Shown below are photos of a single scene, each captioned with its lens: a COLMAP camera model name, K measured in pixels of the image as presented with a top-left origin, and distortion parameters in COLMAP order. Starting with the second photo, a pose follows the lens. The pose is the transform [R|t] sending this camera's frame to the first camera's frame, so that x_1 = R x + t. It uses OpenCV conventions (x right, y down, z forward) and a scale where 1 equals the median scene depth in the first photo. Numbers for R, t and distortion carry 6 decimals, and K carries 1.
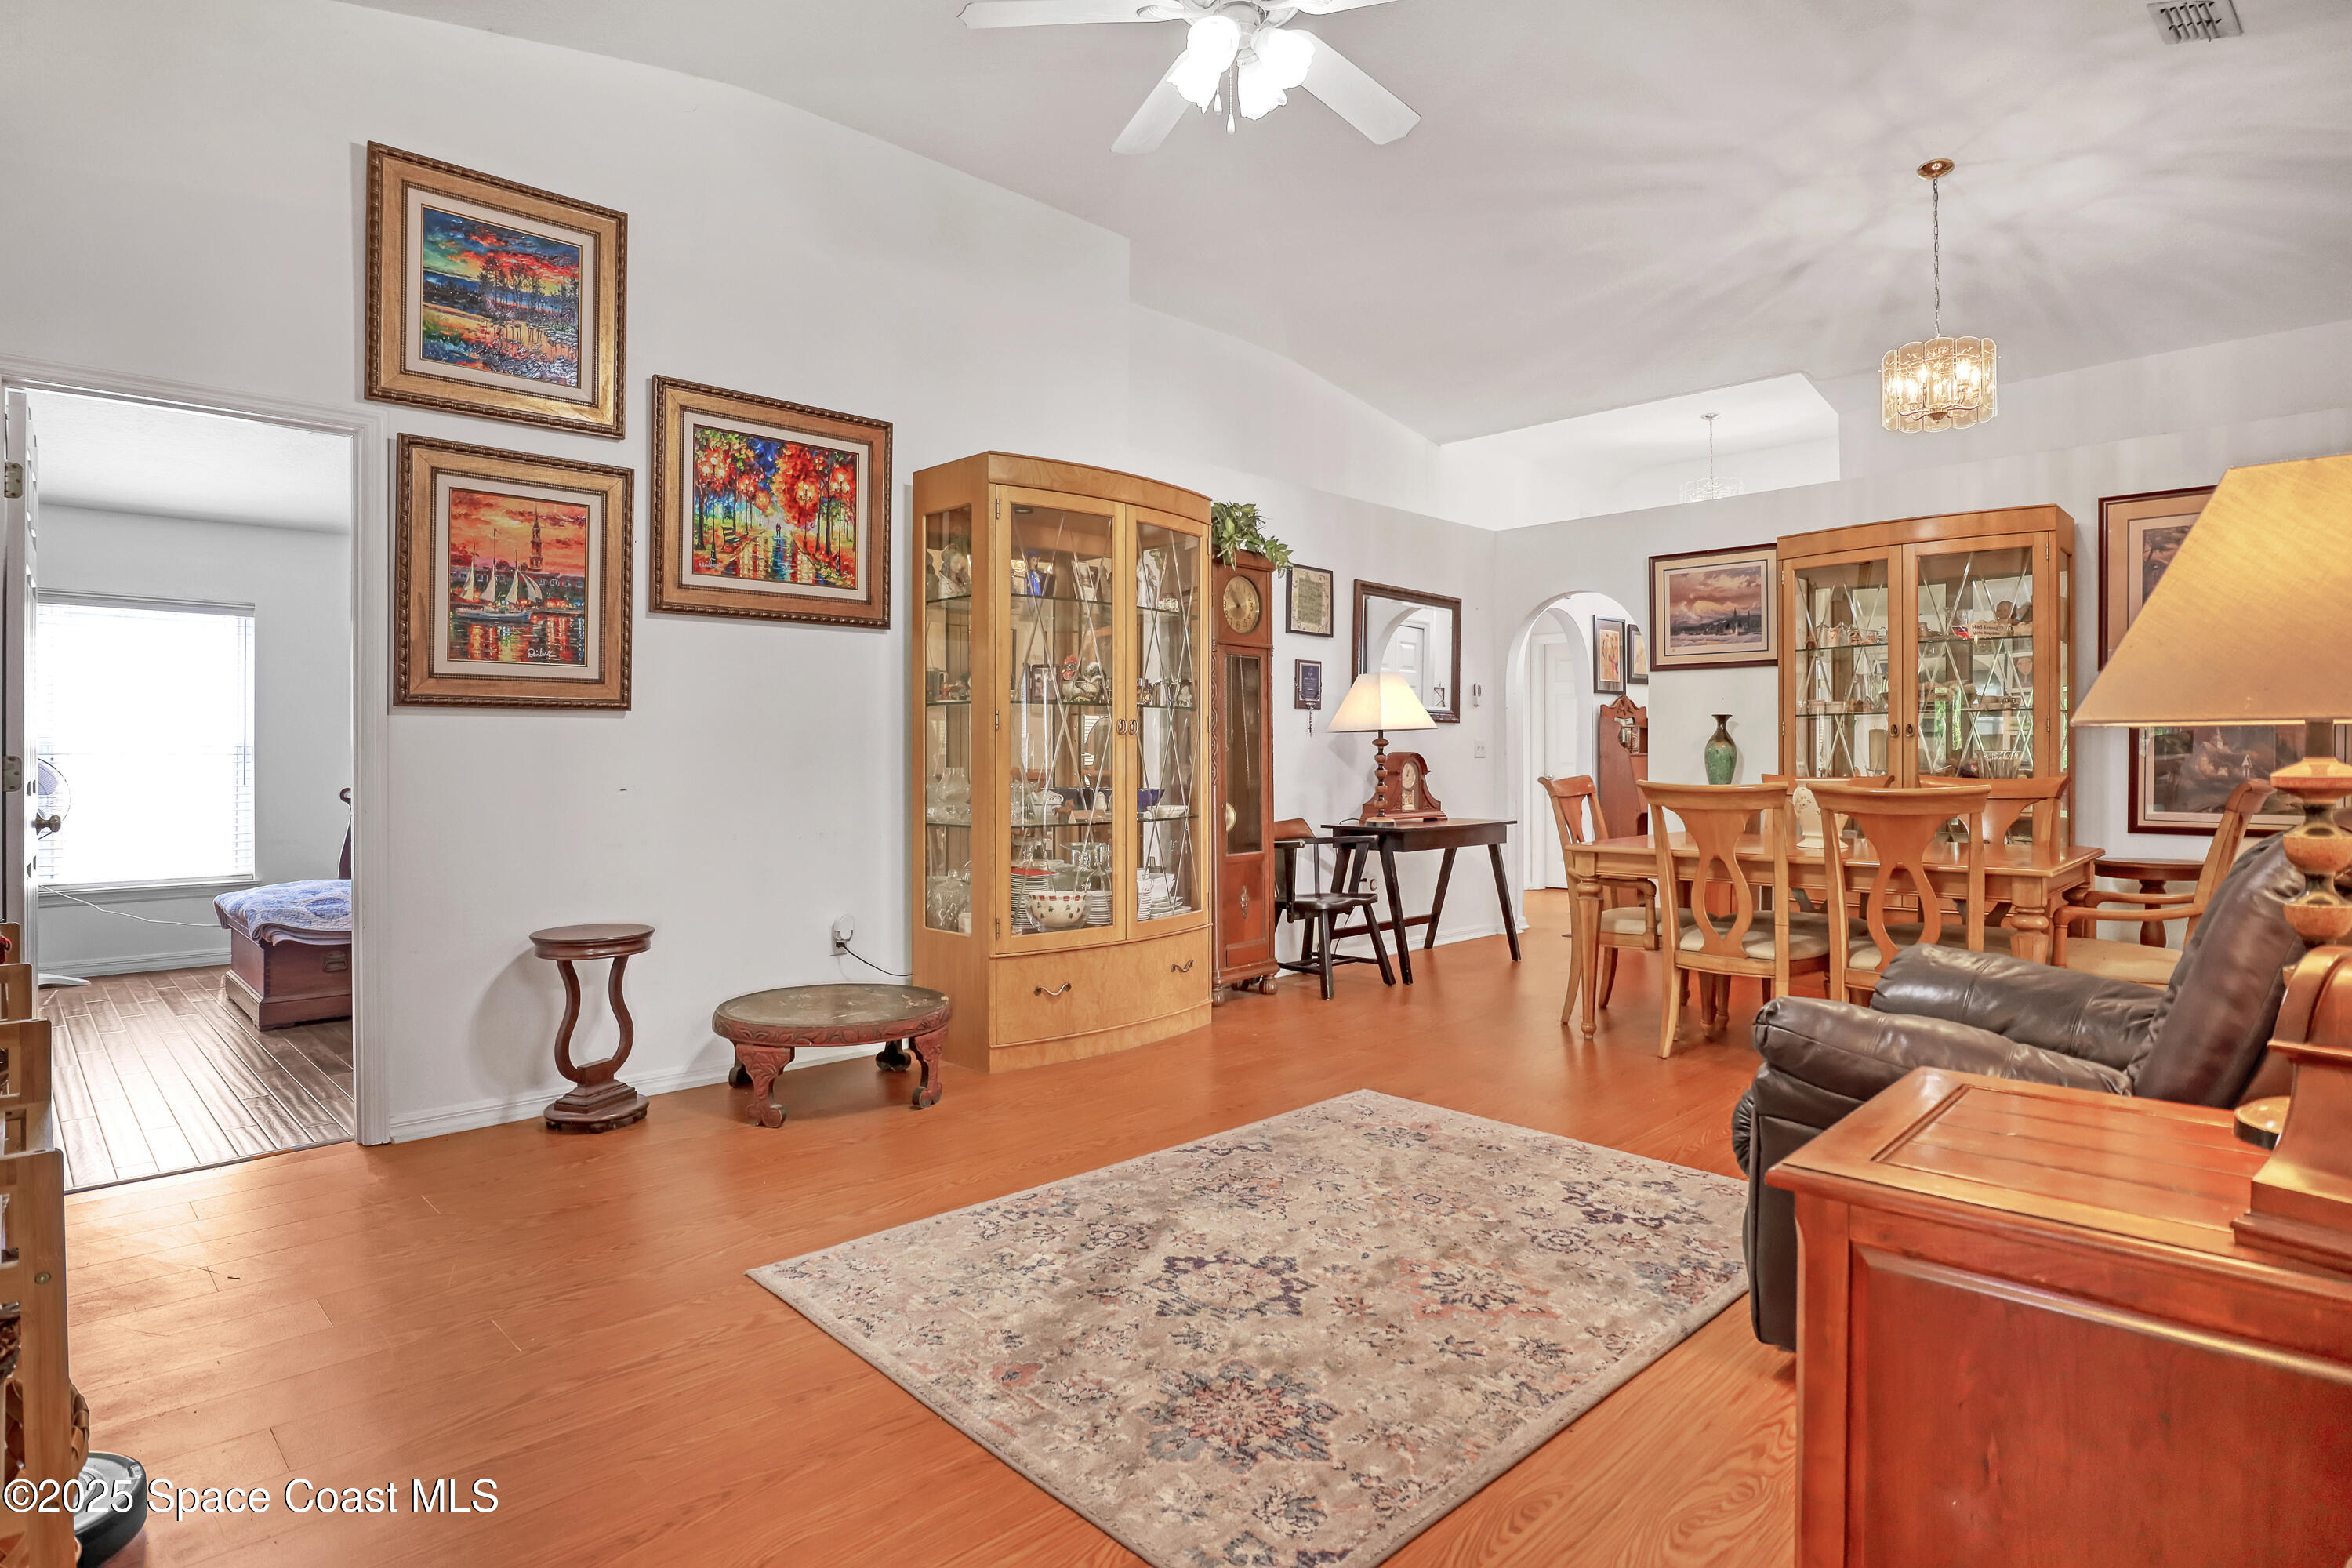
lens RADIAL K [[1254.2, 0, 1152.9], [0, 1254.2, 760.1], [0, 0, 1]] dist [-0.015863, 0.000368]
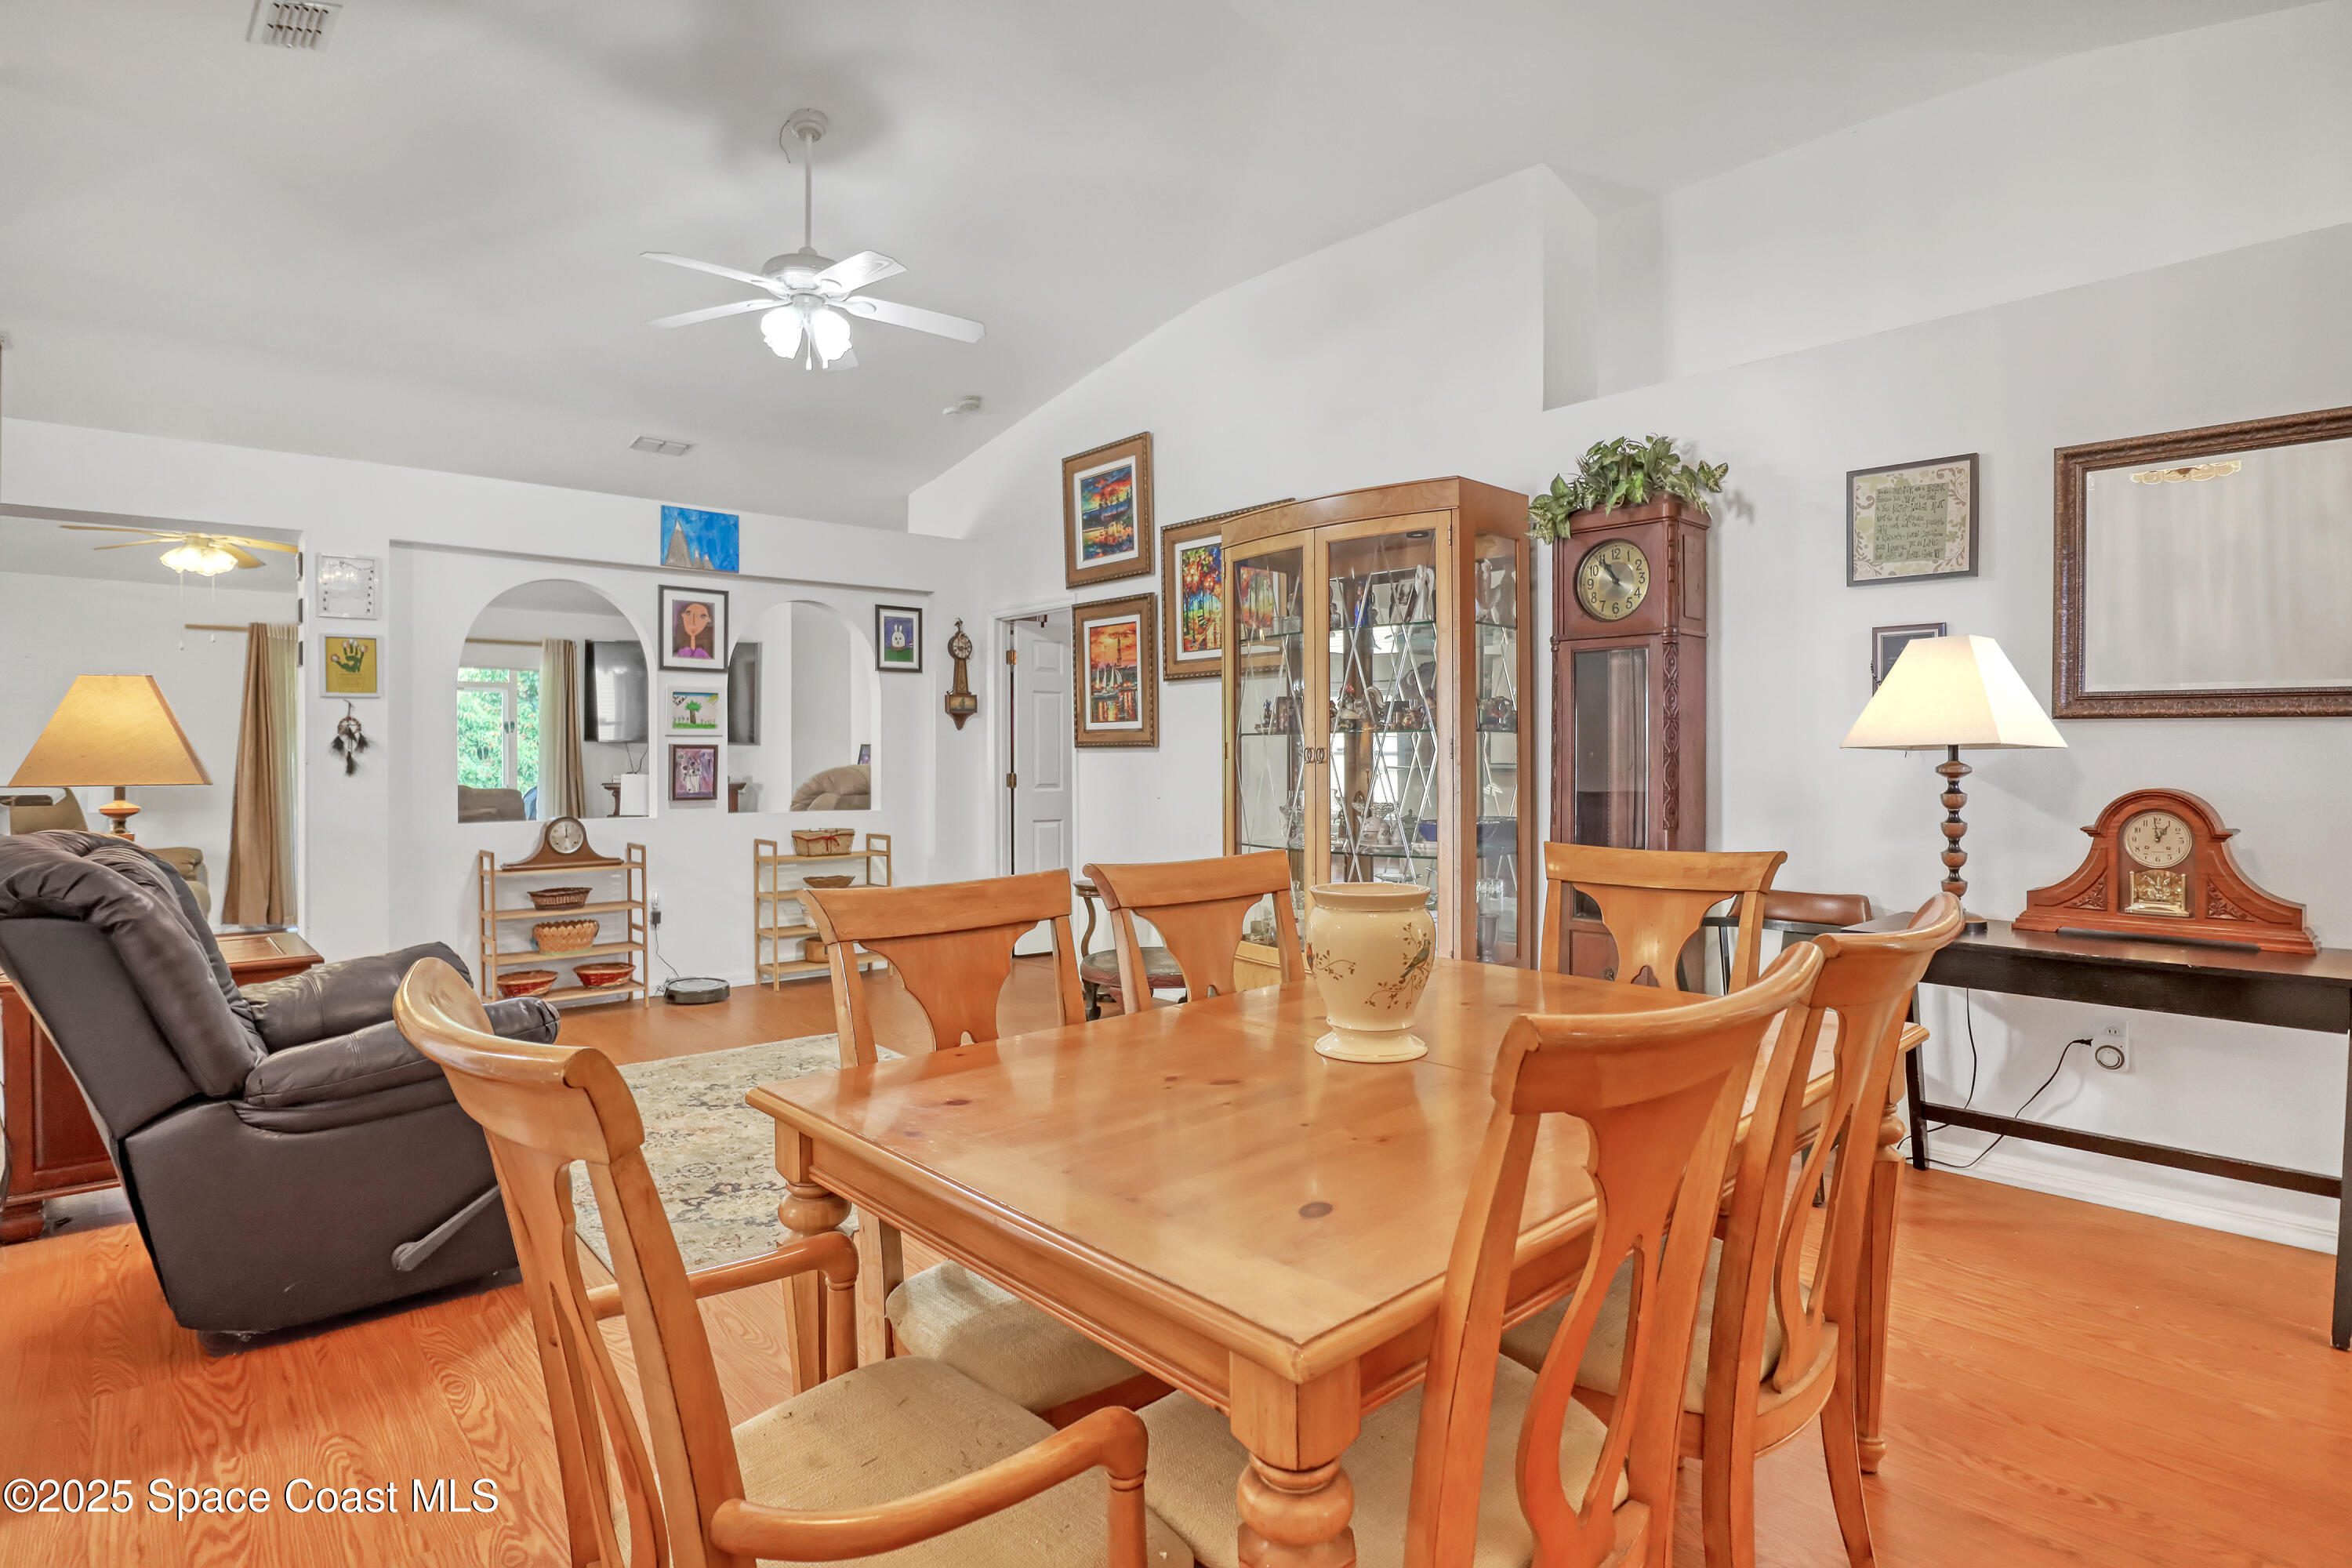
lens RADIAL K [[1209.2, 0, 1176.6], [0, 1209.2, 753.4], [0, 0, 1]] dist [-0.034418, 0.001913]
pose [[-0.032892, -0.000425, -0.999459, 1.248048], [-0.001526, 0.999999, -0.000375, -0.036285], [0.999458, 0.001513, -0.032893, 1.240409]]
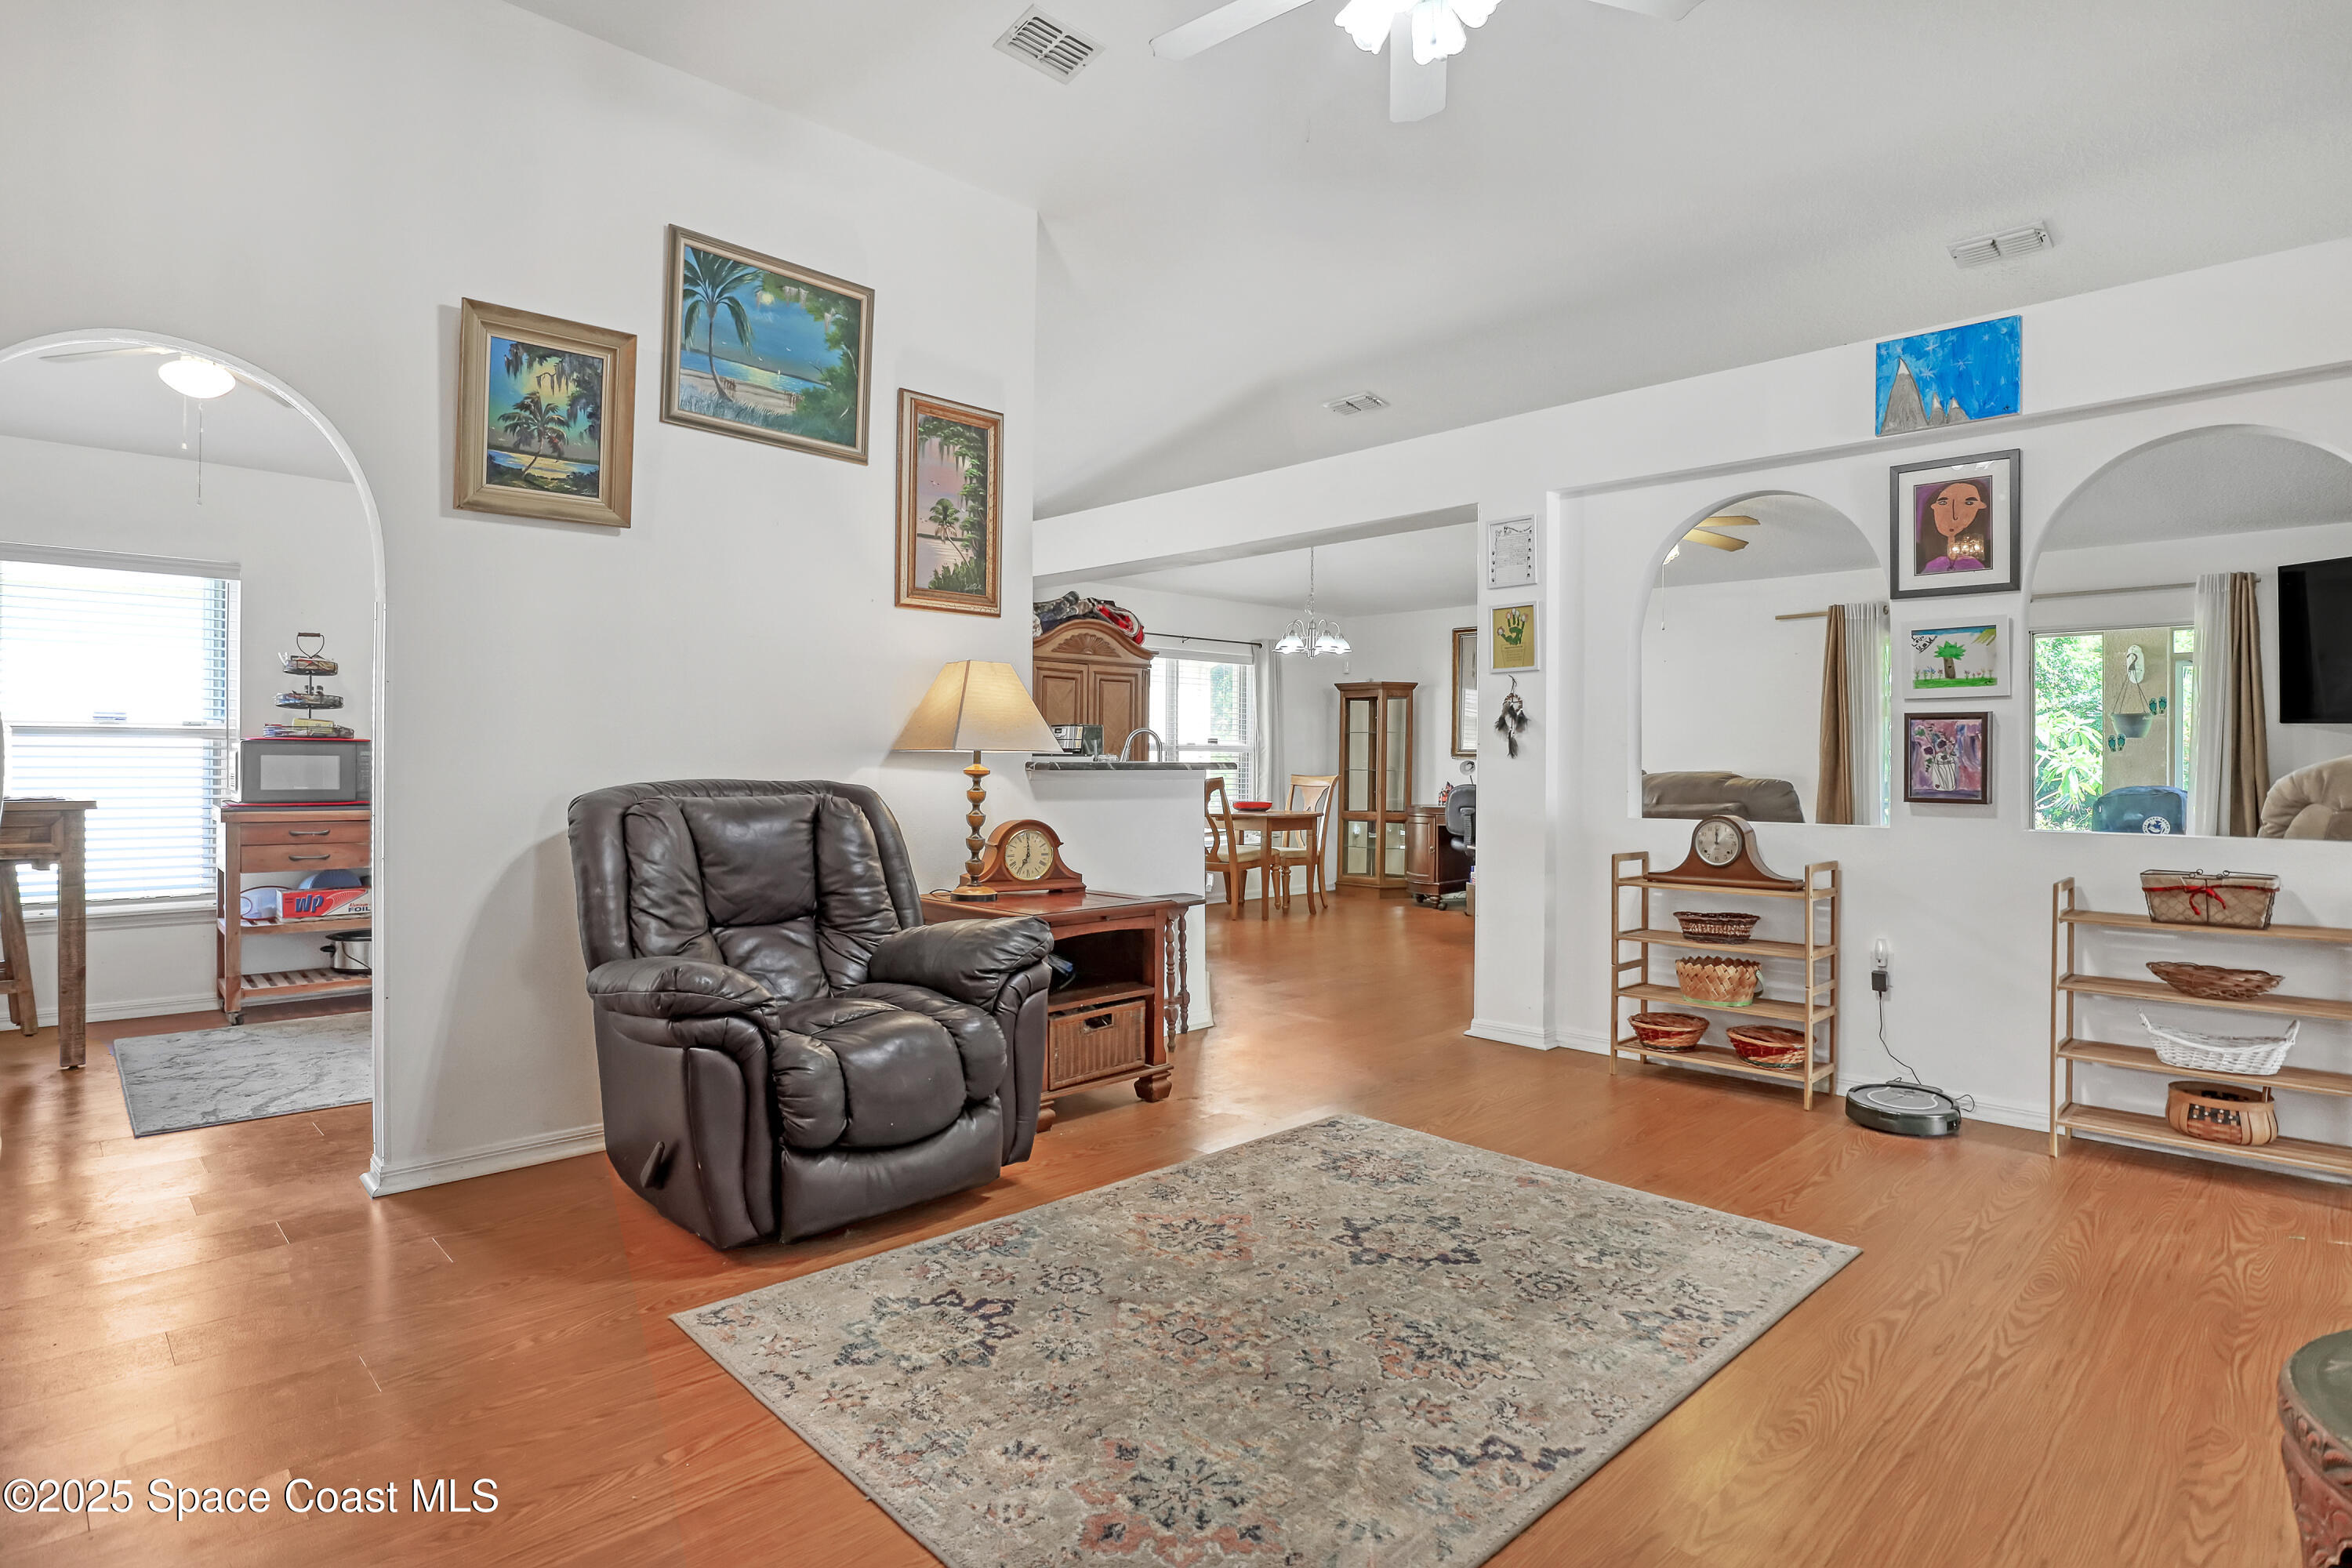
lens RADIAL K [[1209.2, 0, 1176.6], [0, 1209.2, 753.4], [0, 0, 1]] dist [-0.034418, 0.001913]
pose [[-0.999896, -0.003946, -0.013842, 0.211415], [-0.003901, 0.999987, -0.003273, -0.006140], [0.013855, -0.003219, -0.999899, 1.540796]]
